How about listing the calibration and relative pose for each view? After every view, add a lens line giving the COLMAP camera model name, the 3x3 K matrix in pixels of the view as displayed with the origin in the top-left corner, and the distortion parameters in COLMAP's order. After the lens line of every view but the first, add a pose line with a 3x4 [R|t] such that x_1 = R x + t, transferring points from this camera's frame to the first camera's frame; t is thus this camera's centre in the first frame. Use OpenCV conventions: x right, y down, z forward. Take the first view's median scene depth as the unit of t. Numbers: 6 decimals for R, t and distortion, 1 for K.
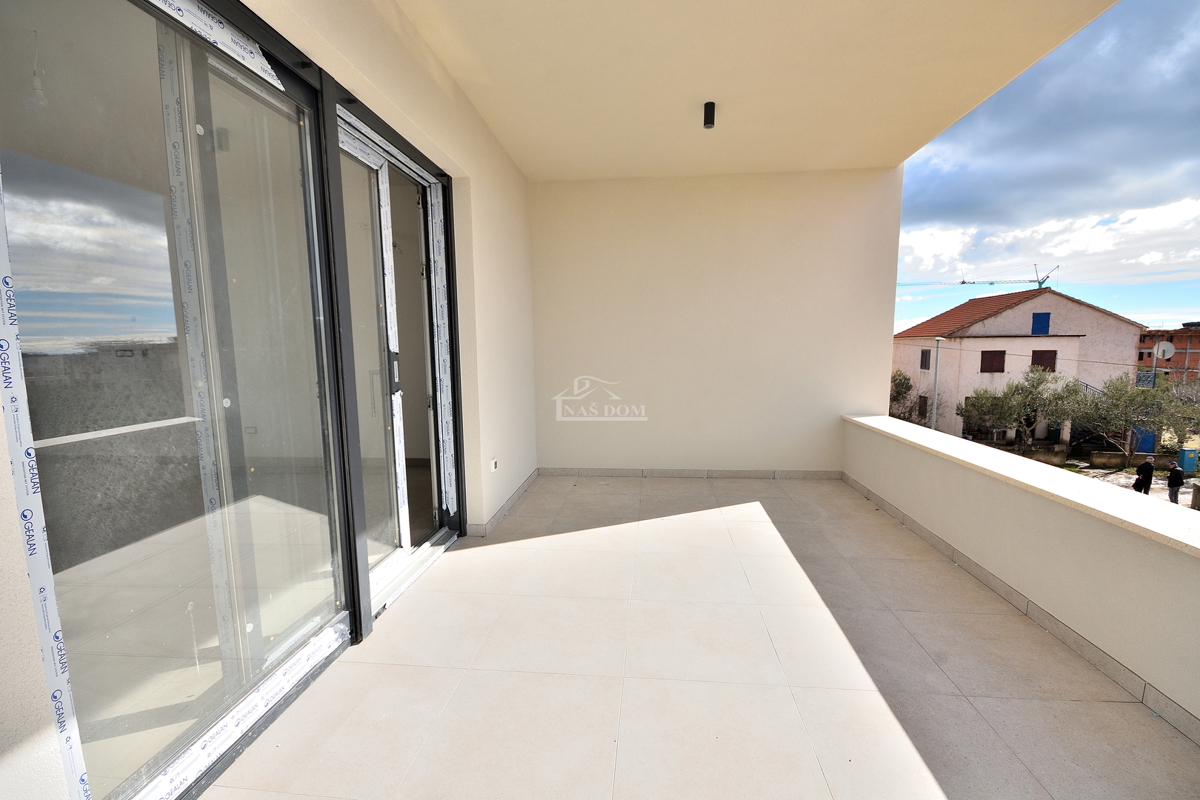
lens RADIAL K [[524.3, 0, 602.9], [0, 524.3, 410.0], [0, 0, 1]] dist [0.004078, -0.010205]
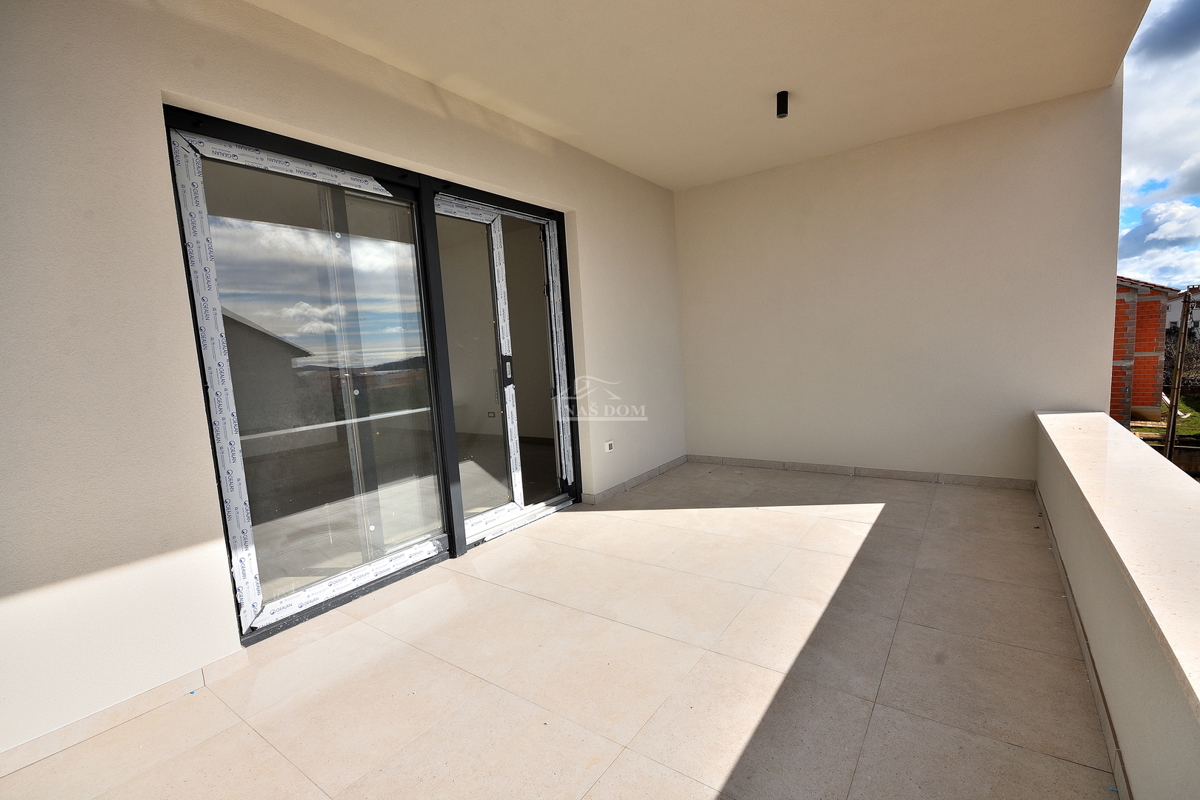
lens RADIAL K [[524.3, 0, 602.9], [0, 524.3, 410.0], [0, 0, 1]] dist [0.004078, -0.010205]
pose [[0.865042, 0.016674, -0.501422, 0.423618], [-0.010277, 0.999827, 0.015517, 0.004696], [0.501594, -0.008270, 0.865064, -0.035853]]
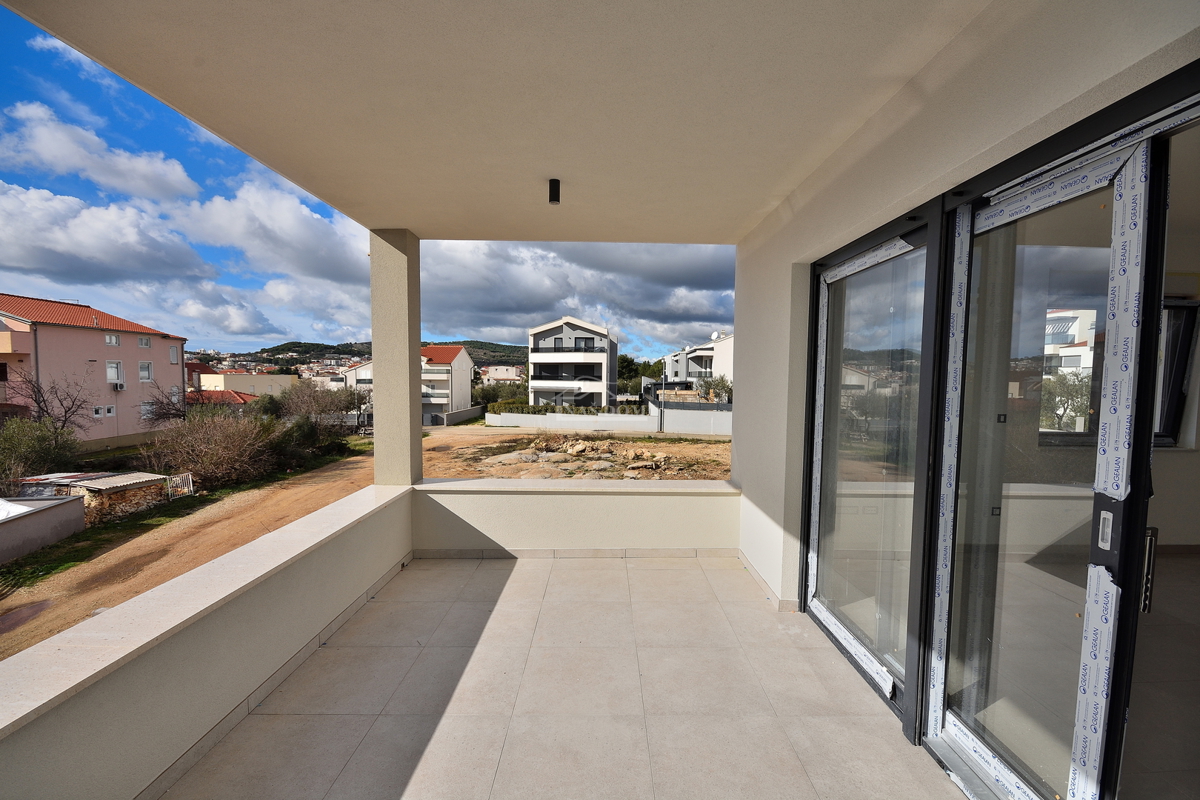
lens RADIAL K [[524.3, 0, 602.9], [0, 524.3, 410.0], [0, 0, 1]] dist [0.004078, -0.010205]
pose [[-0.995086, 0.007949, -0.098691, 0.153130], [-0.010493, 0.982692, 0.184952, -0.252429], [0.098453, 0.185079, -0.977780, 1.259821]]
